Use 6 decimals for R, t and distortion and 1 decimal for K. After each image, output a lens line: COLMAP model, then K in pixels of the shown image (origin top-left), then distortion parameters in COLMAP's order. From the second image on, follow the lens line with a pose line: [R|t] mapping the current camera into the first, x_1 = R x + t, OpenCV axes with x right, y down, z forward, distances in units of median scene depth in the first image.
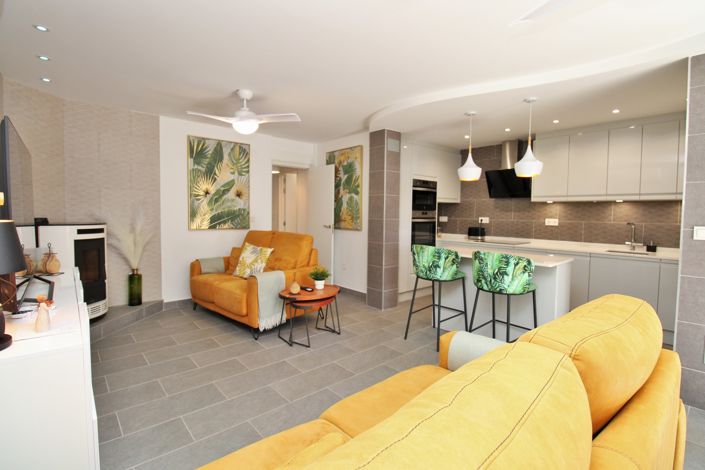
lens RADIAL K [[328.9, 0, 357.7], [0, 328.9, 227.9], [0, 0, 1]] dist [-0.012452, -0.007657]
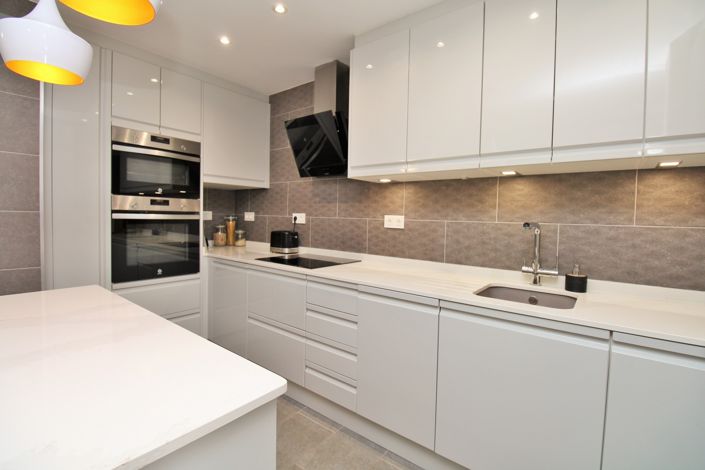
lens RADIAL K [[328.9, 0, 357.7], [0, 328.9, 227.9], [0, 0, 1]] dist [-0.012452, -0.007657]
pose [[0.981152, 0.003994, 0.193197, 0.437318], [-0.002578, 0.999968, -0.007584, -0.004036], [-0.193221, 0.006943, 0.981131, 0.510164]]
